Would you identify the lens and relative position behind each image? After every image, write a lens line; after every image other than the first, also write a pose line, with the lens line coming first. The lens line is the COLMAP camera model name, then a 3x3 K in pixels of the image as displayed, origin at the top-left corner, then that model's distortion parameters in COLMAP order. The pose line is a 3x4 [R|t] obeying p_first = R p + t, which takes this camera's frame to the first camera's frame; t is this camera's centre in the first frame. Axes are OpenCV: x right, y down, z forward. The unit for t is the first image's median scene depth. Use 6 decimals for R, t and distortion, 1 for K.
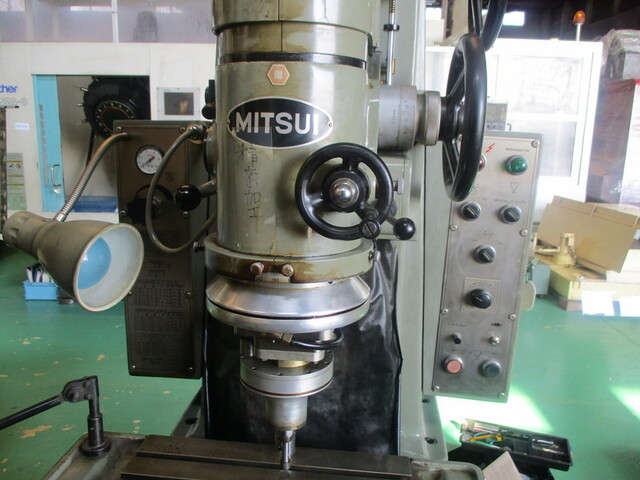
lens RADIAL K [[514.5, 0, 320.2], [0, 514.5, 227.3], [0, 0, 1]] dist [-0.037430, 0.001386]
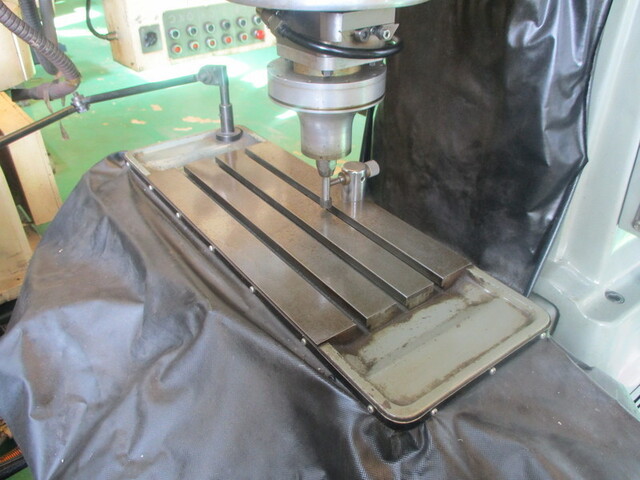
lens RADIAL K [[514.5, 0, 320.2], [0, 514.5, 227.3], [0, 0, 1]] dist [-0.037430, 0.001386]
pose [[0.657609, 0.372192, -0.654998, 0.086526], [-0.112929, 0.908314, 0.402756, 0.024895], [0.744847, -0.190888, 0.639347, 0.069178]]
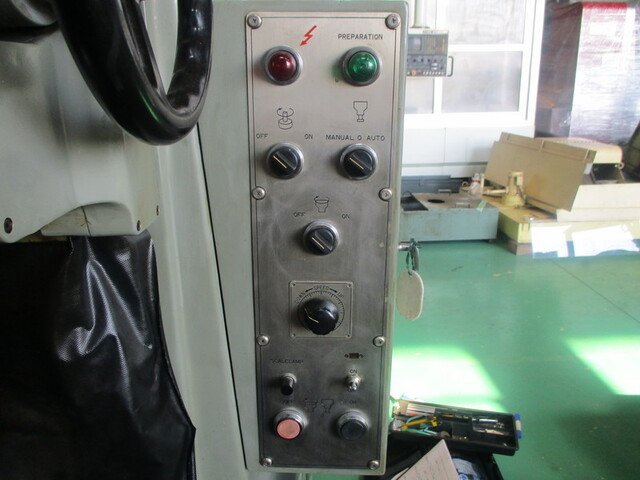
lens RADIAL K [[514.5, 0, 320.2], [0, 514.5, 227.3], [0, 0, 1]] dist [-0.037430, 0.001386]
pose [[0.994881, -0.072005, 0.070909, 0.060821], [0.064911, 0.993095, 0.097714, -0.002723], [-0.077455, -0.092611, 0.992685, 0.097243]]
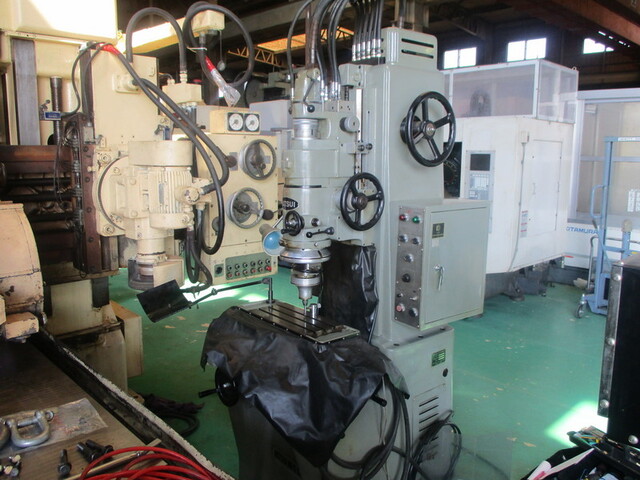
lens RADIAL K [[514.5, 0, 320.2], [0, 514.5, 227.3], [0, 0, 1]] dist [-0.037430, 0.001386]
pose [[0.695675, 0.055636, -0.716199, 0.358409], [-0.110268, 0.993451, -0.029935, 0.006082], [0.709843, 0.099799, 0.697254, -0.186789]]
